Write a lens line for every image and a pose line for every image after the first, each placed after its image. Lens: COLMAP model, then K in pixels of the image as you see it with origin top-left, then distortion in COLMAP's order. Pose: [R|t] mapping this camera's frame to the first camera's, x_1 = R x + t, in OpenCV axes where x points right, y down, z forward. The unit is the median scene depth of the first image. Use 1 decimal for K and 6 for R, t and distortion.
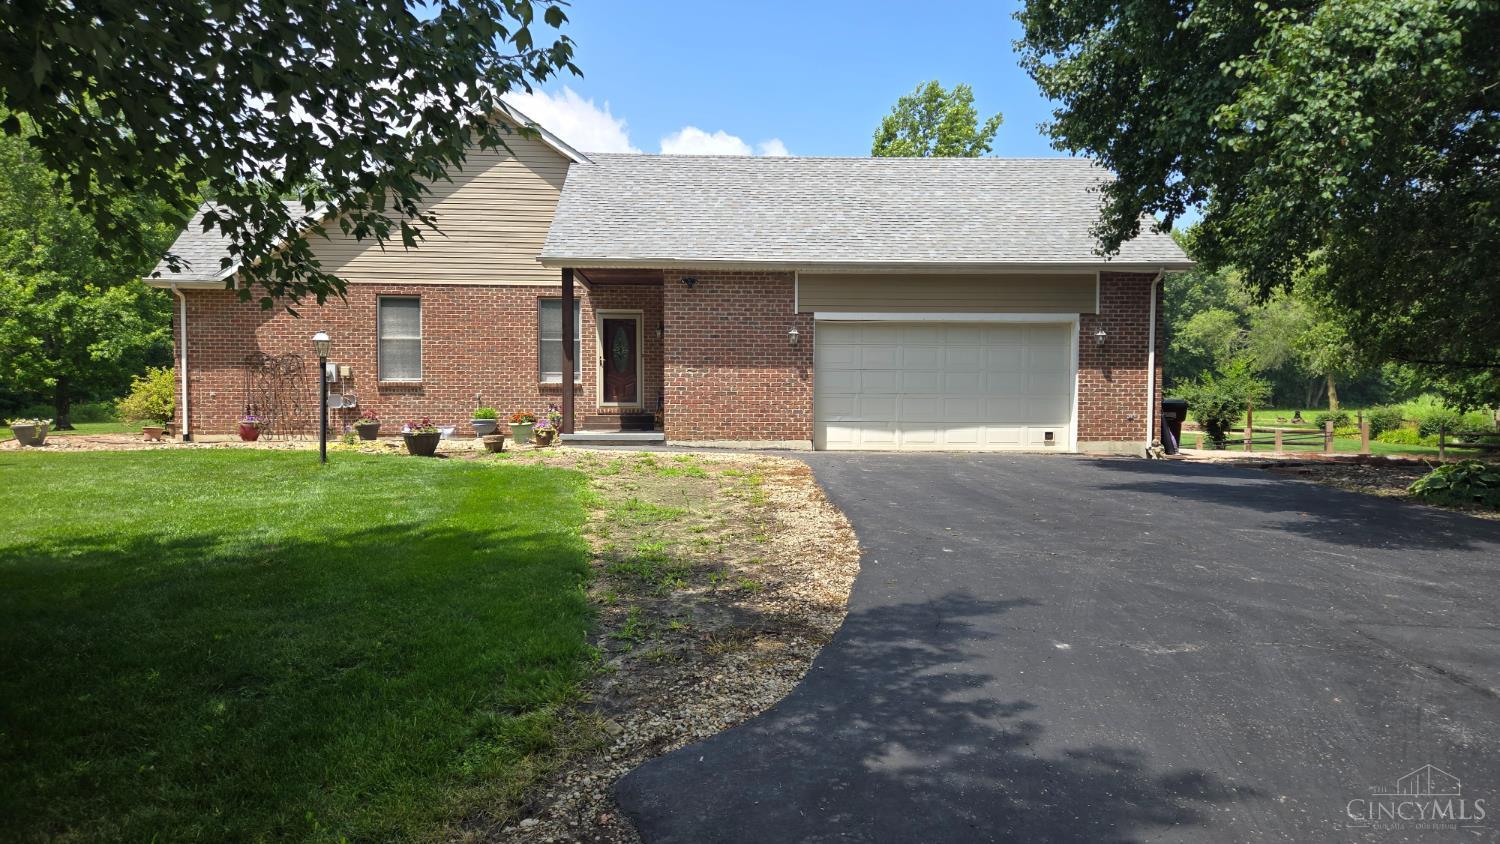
lens RADIAL K [[980.5, 0, 749.7], [0, 980.5, 426.7], [0, 0, 1]] dist [0.057997, -0.002323]
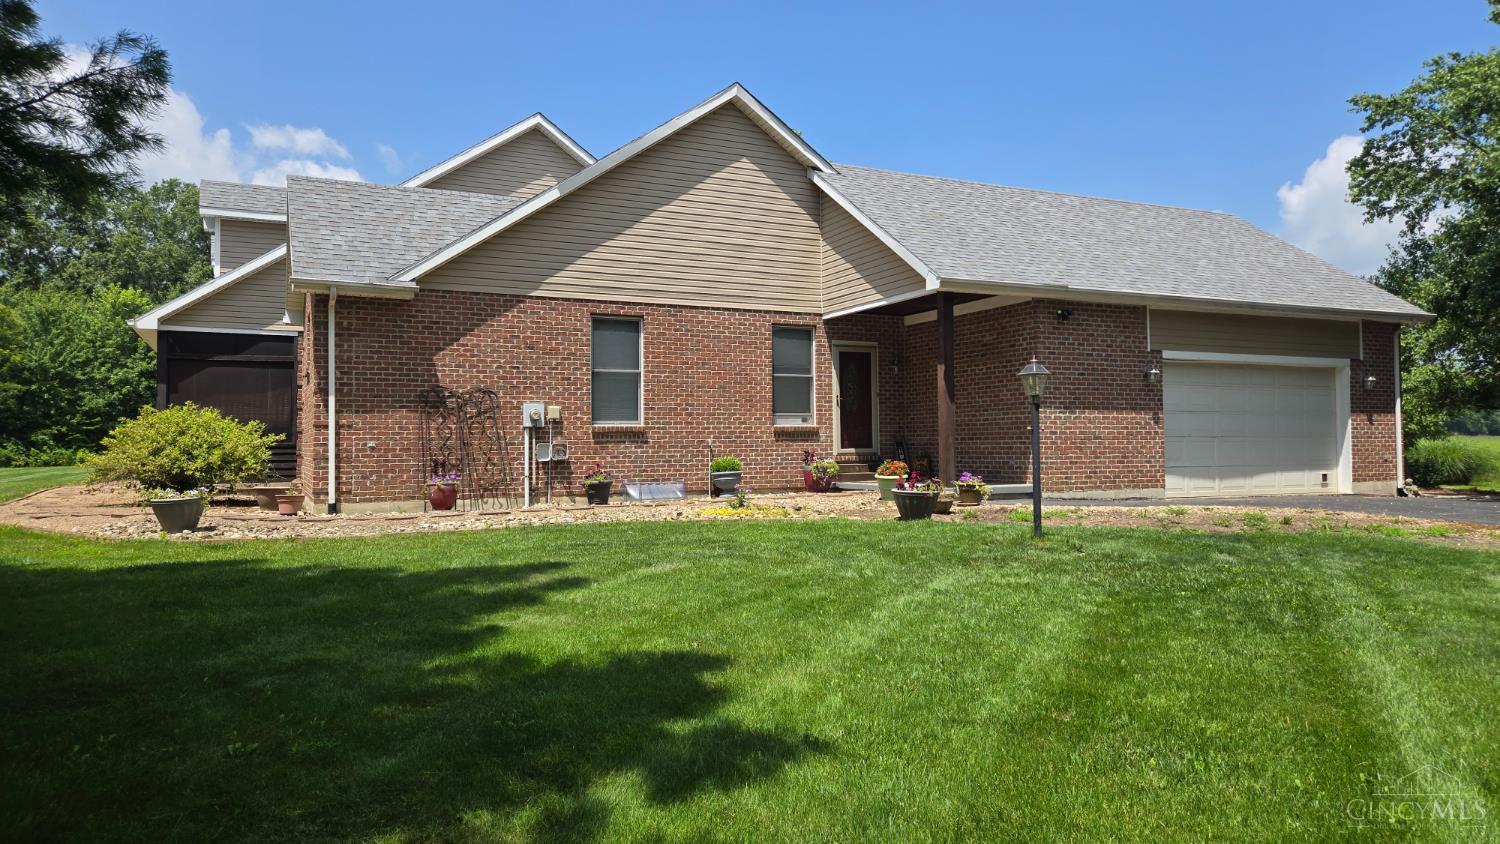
lens RADIAL K [[980.5, 0, 752.9], [0, 980.5, 410.1], [0, 0, 1]] dist [0.057997, -0.002323]
pose [[0.918558, 0.003381, 0.395273, -0.569674], [0.019000, 0.998430, -0.052693, -0.015195], [-0.394830, 0.055912, 0.917051, 0.248553]]
